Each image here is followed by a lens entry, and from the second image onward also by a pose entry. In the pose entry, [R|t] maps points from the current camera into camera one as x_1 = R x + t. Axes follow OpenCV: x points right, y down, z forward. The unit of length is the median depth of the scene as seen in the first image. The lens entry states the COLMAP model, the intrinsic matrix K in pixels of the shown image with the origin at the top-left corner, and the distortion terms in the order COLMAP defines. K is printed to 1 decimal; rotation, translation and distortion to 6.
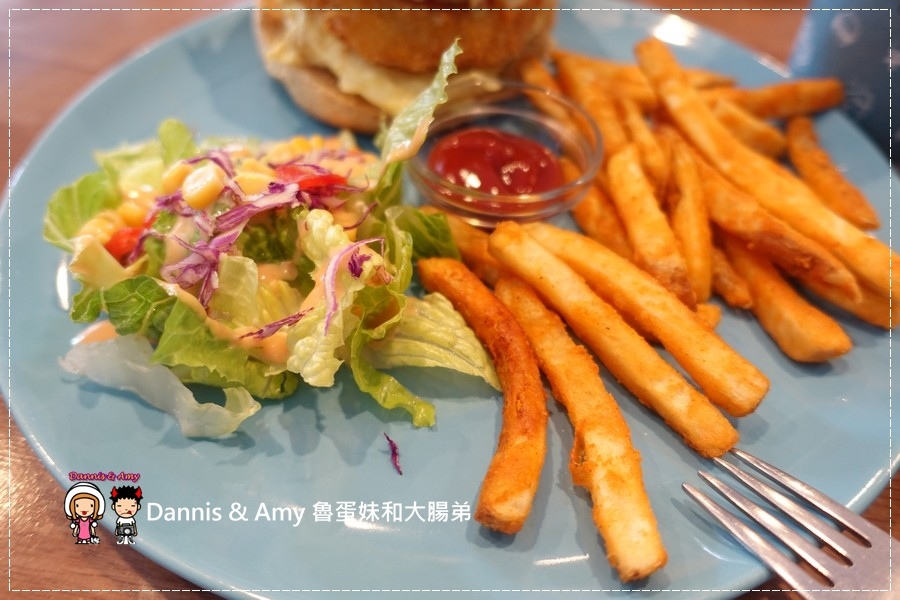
lens RADIAL K [[617.3, 0, 450.4], [0, 617.3, 300.9], [0, 0, 1]] dist [-0.017980, -0.005100]
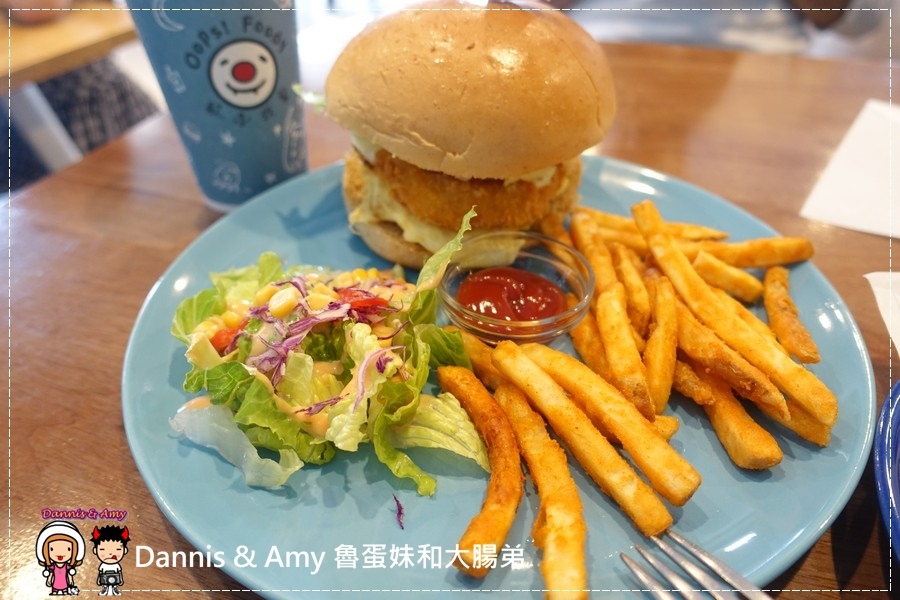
lens RADIAL K [[647.2, 0, 450.6], [0, 647.2, 298.5], [0, 0, 1]] dist [-0.047561, 0.003150]
pose [[0.989153, 0.044030, -0.140136, 0.173053], [-0.071844, 0.977139, -0.200097, 0.068257], [0.128121, 0.207994, 0.969703, -0.361259]]
